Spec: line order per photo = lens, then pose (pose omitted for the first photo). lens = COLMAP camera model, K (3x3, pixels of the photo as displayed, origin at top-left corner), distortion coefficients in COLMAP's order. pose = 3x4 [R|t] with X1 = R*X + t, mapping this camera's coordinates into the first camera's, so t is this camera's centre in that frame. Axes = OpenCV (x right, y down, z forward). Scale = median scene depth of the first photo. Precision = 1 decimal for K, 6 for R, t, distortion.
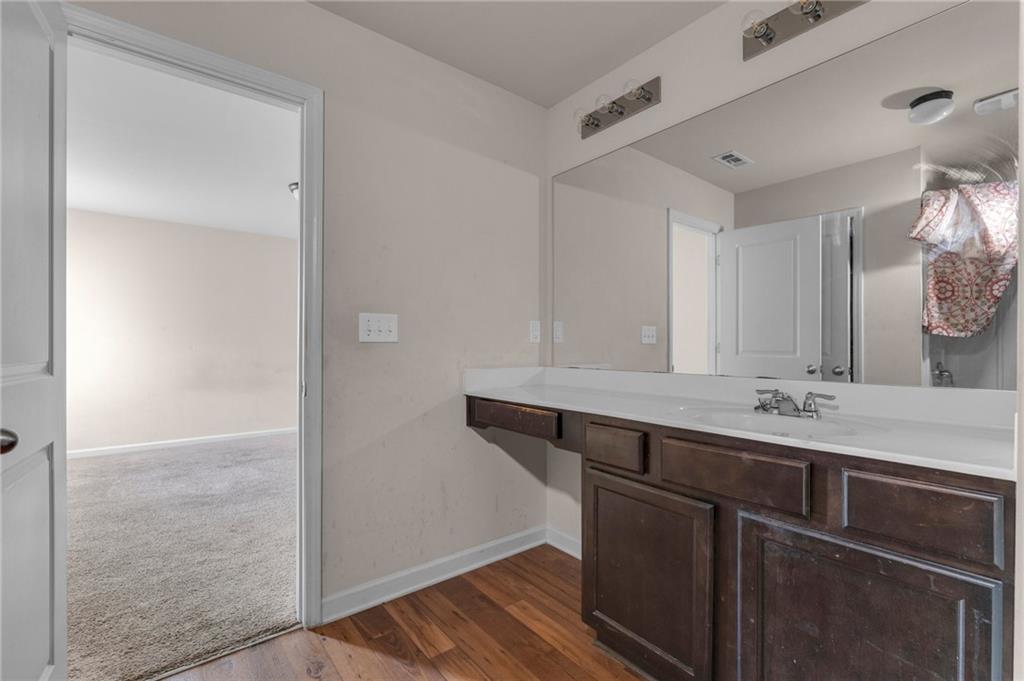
lens RADIAL K [[447.4, 0, 516.0], [0, 447.4, 356.3], [0, 0, 1]] dist [-0.001572, -0.000303]
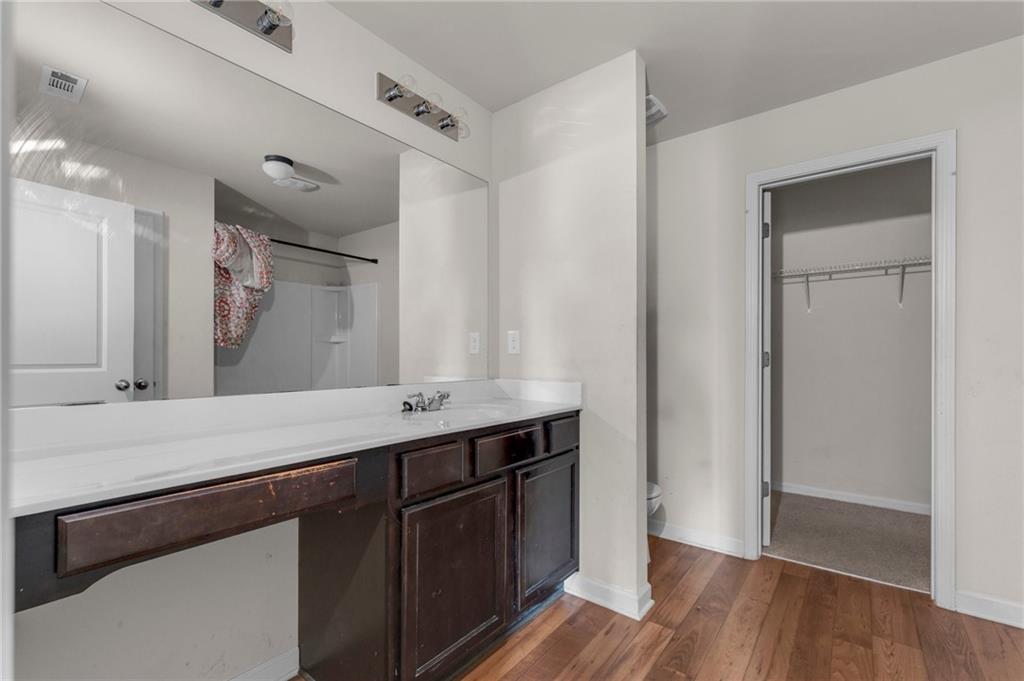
lens RADIAL K [[447.4, 0, 516.0], [0, 447.4, 356.3], [0, 0, 1]] dist [-0.001572, -0.000303]
pose [[-0.243976, -0.002917, 0.969777, -0.605814], [0.020642, 0.999753, 0.008200, -0.027966], [-0.969562, 0.022019, -0.243856, 0.892772]]
